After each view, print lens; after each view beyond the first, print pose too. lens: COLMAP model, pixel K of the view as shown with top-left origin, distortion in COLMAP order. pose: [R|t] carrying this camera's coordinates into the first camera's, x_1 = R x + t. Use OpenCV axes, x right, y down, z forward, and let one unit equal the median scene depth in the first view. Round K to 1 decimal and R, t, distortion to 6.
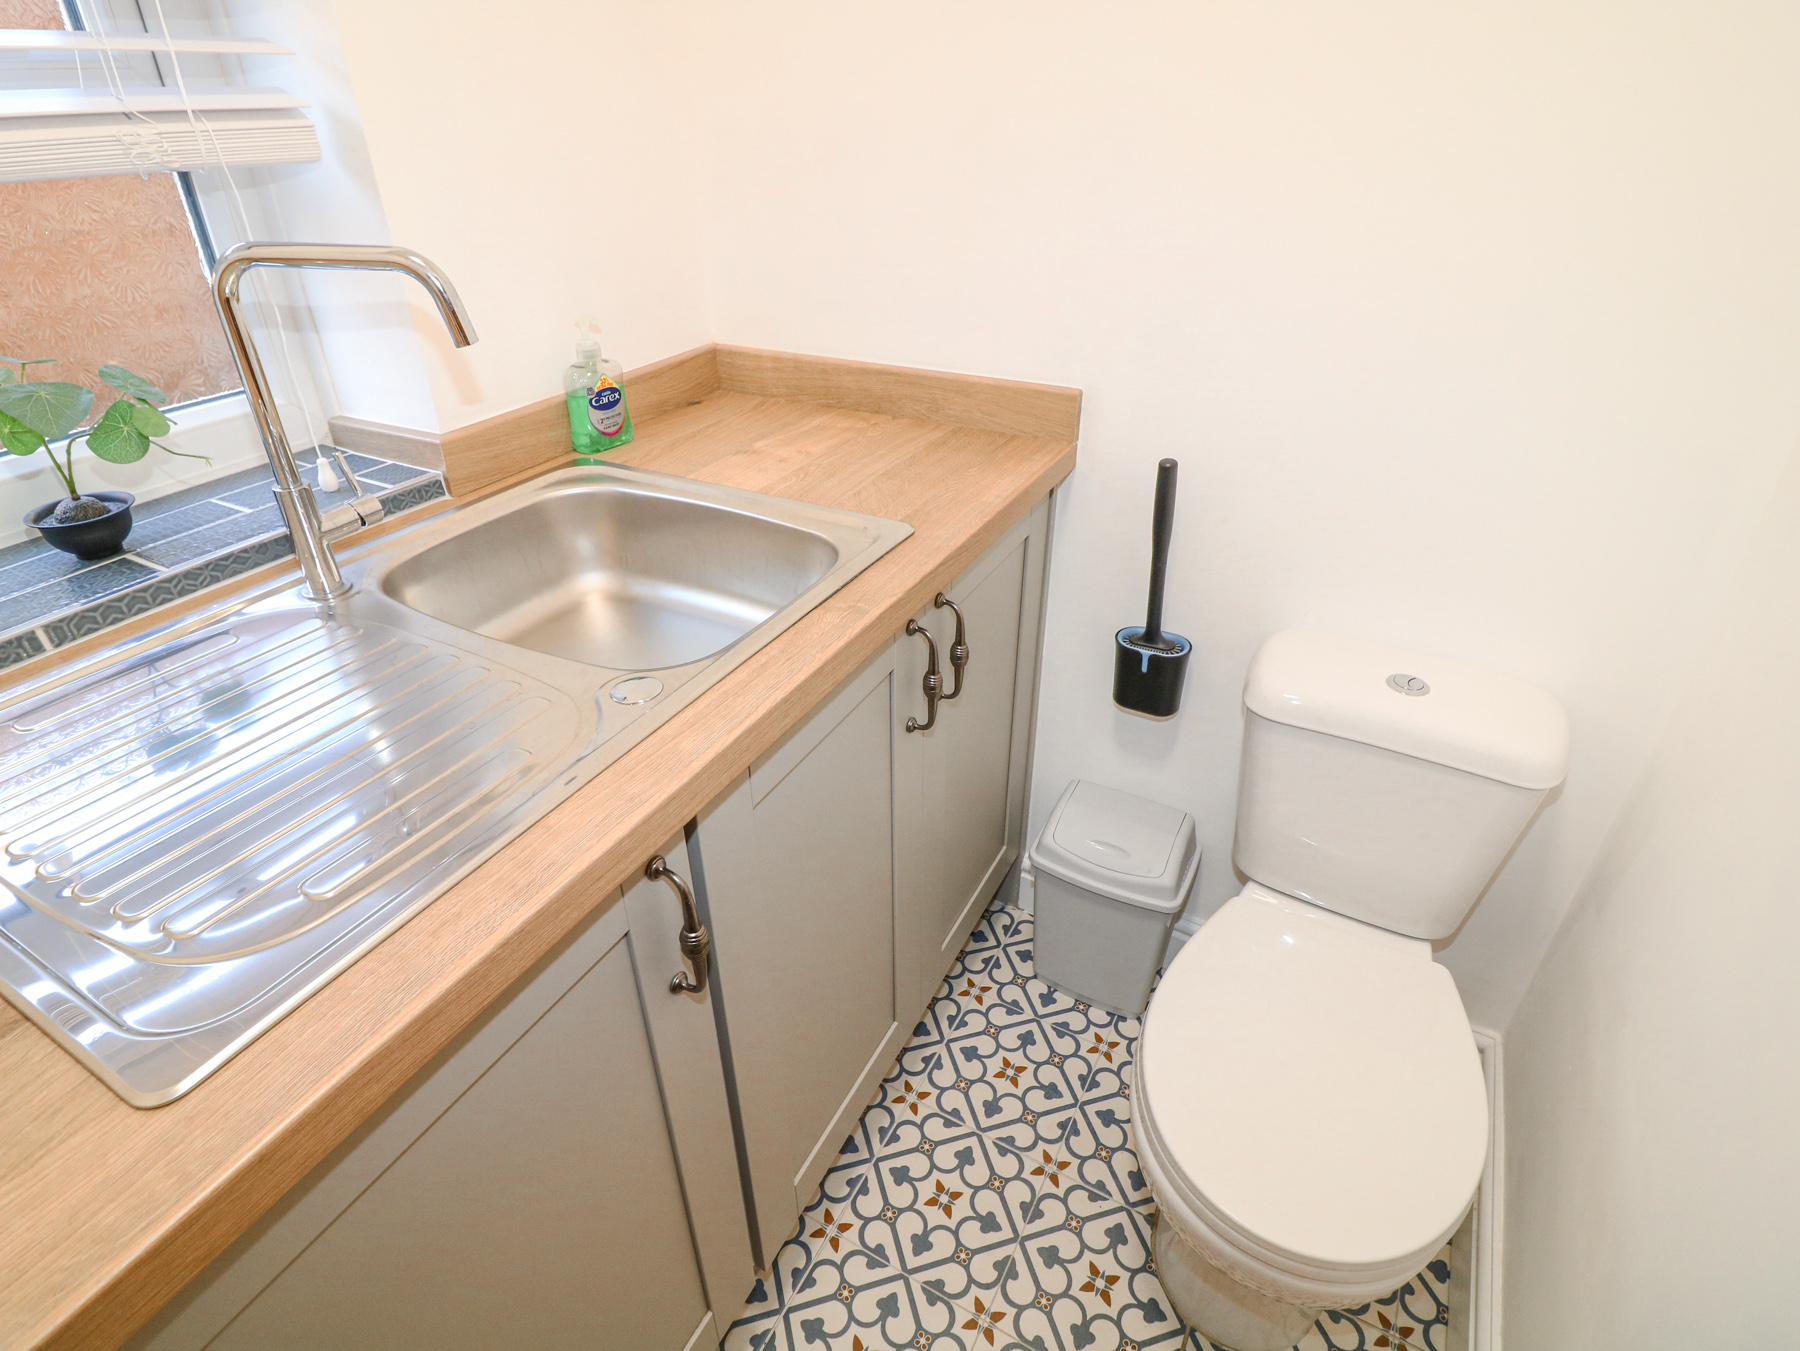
lens RADIAL K [[937.4, 0, 897.2], [0, 937.4, 662.9], [0, 0, 1]] dist [0.000237, -0.017986]
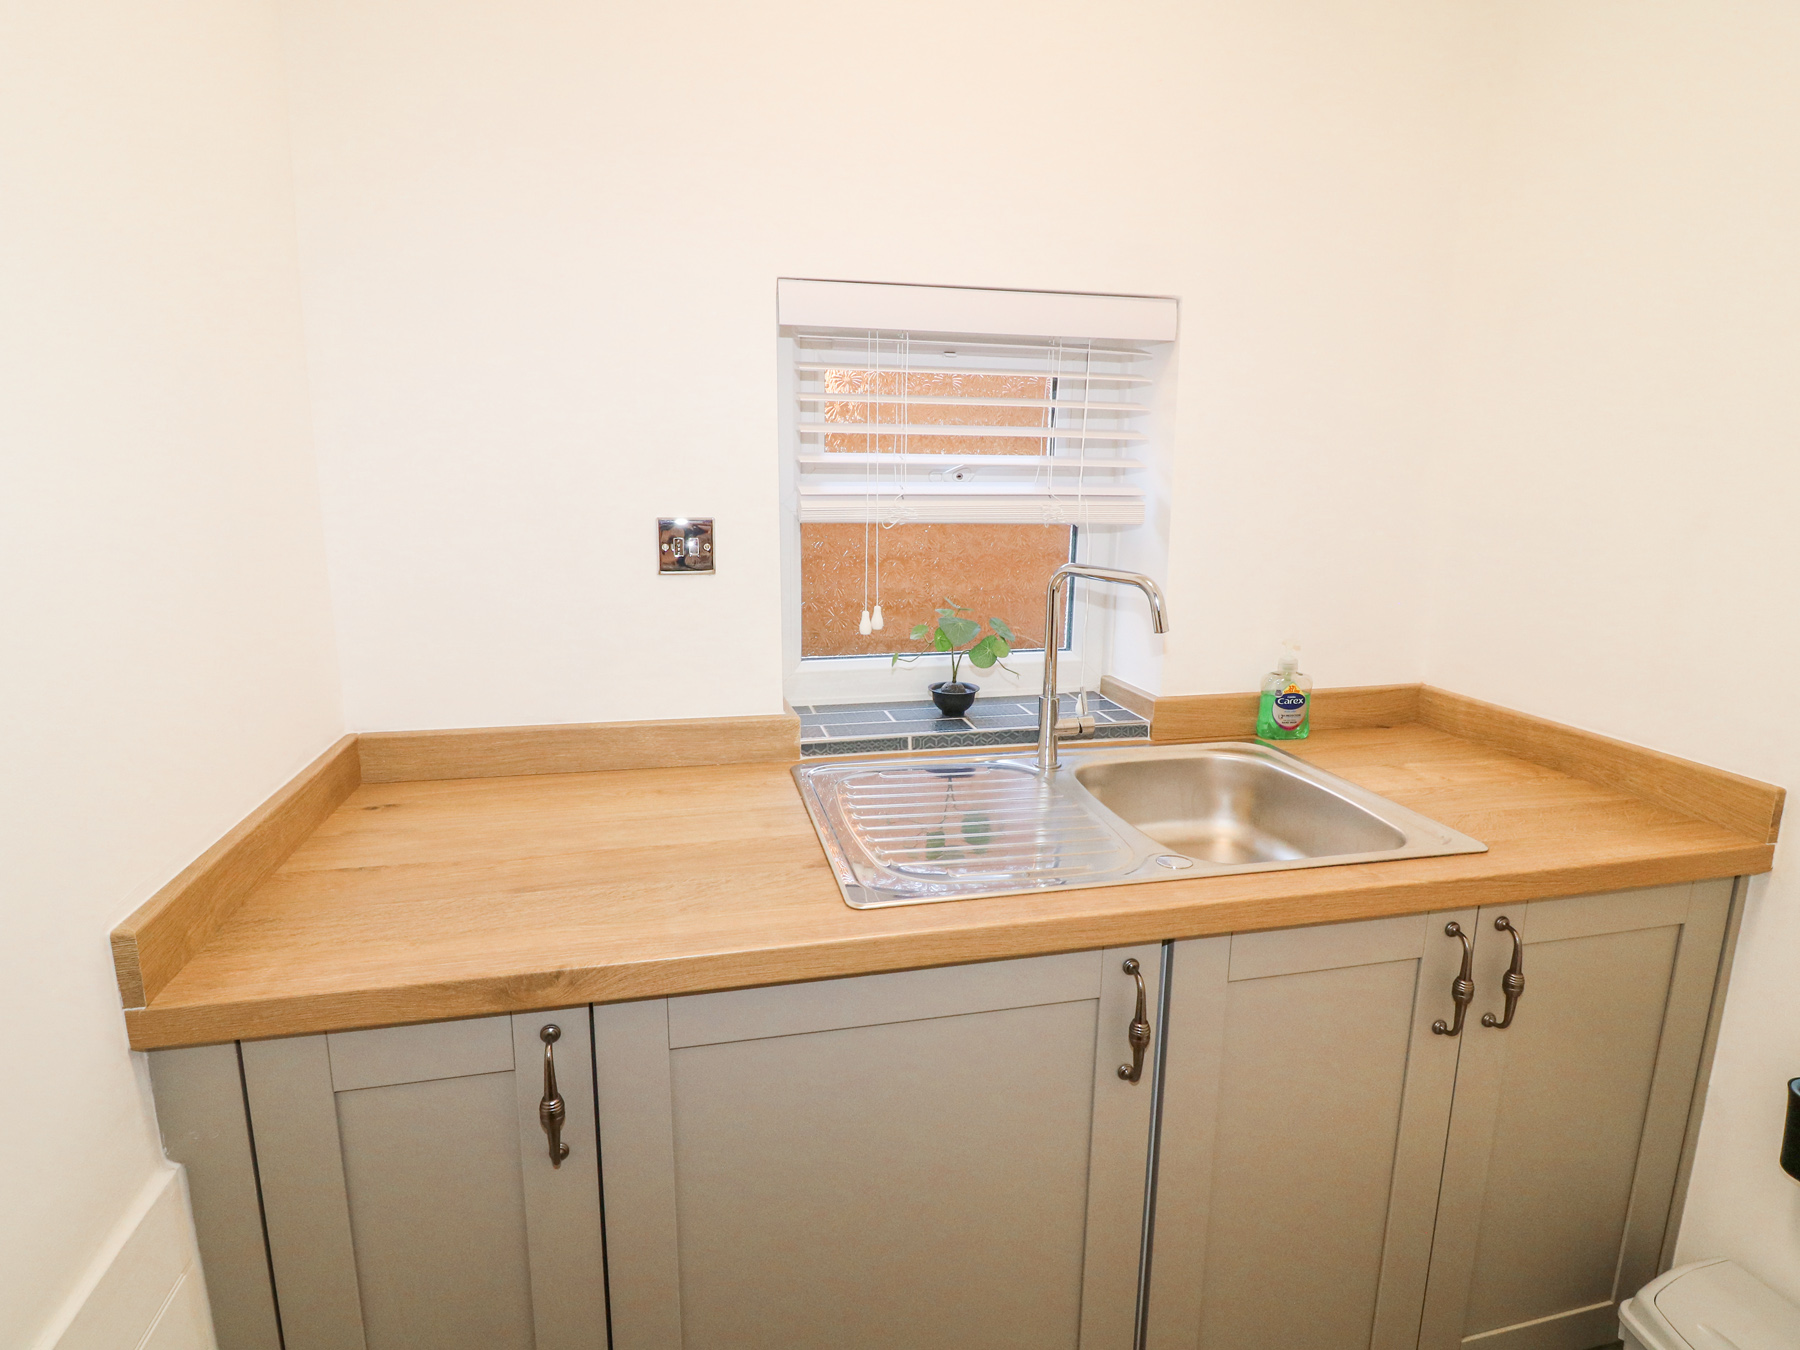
lens RADIAL K [[937.4, 0, 897.2], [0, 937.4, 662.4], [0, 0, 1]] dist [0.000237, -0.017986]
pose [[0.661440, 0.159993, -0.732734, 0.283756], [-0.397913, 0.903002, -0.162026, 0.097876], [0.635737, 0.398735, 0.660945, -0.222602]]
